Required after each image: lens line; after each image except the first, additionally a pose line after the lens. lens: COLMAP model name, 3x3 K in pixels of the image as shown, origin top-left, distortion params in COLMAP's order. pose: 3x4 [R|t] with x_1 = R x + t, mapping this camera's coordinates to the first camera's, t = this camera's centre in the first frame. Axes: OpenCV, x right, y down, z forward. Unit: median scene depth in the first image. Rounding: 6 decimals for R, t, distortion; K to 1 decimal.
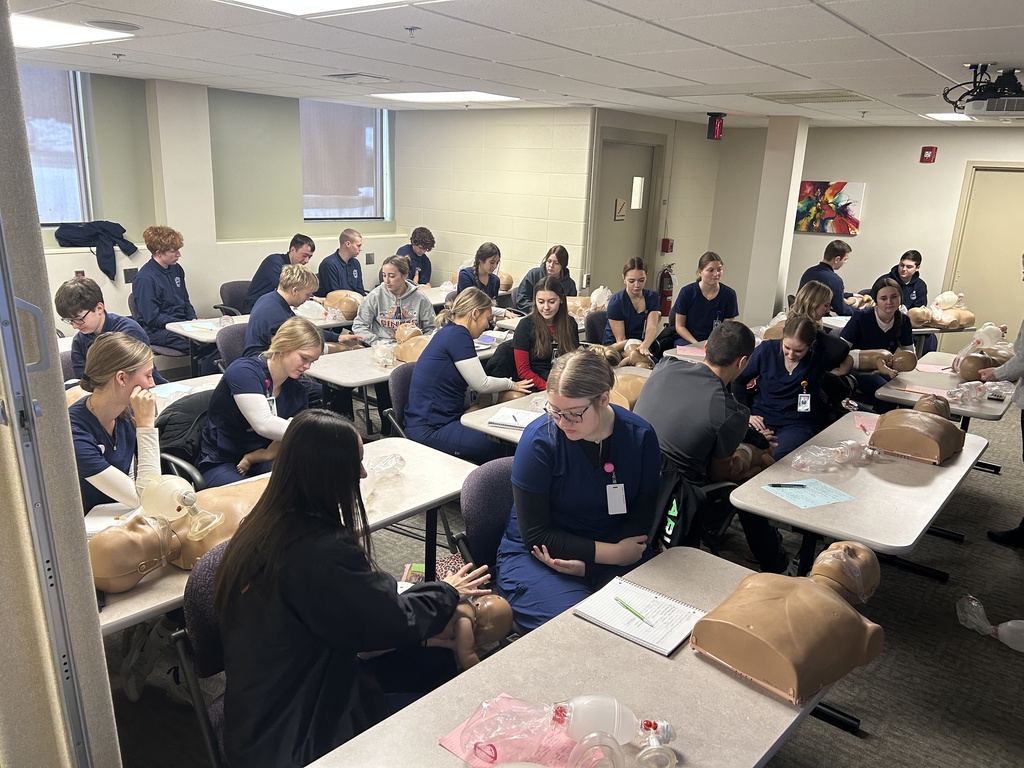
lens RADIAL K [[773.6, 0, 503.3], [0, 773.6, 385.0], [0, 0, 1]] dist [0.026960, -0.009446]
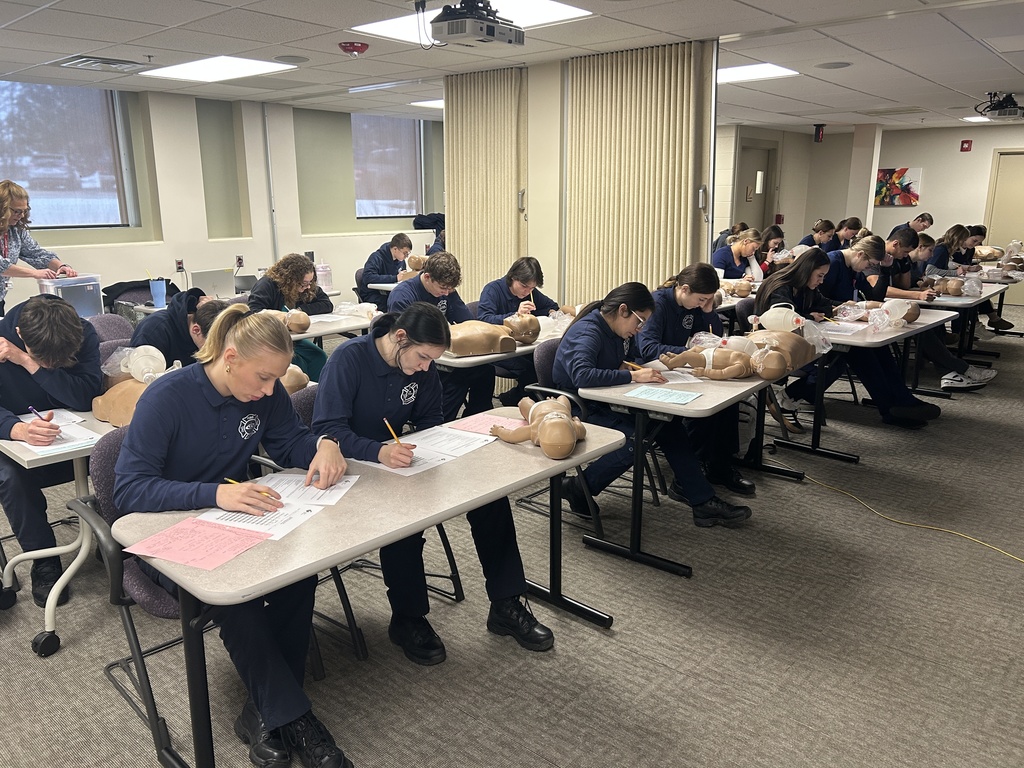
lens RADIAL K [[773.6, 0, 521.2], [0, 773.6, 379.8], [0, 0, 1]] dist [0.026960, -0.009446]
pose [[0.998783, -0.040525, -0.028105, -0.236629], [0.039630, 0.998712, -0.031693, 0.140477], [0.029354, 0.030540, 0.999102, -0.422236]]
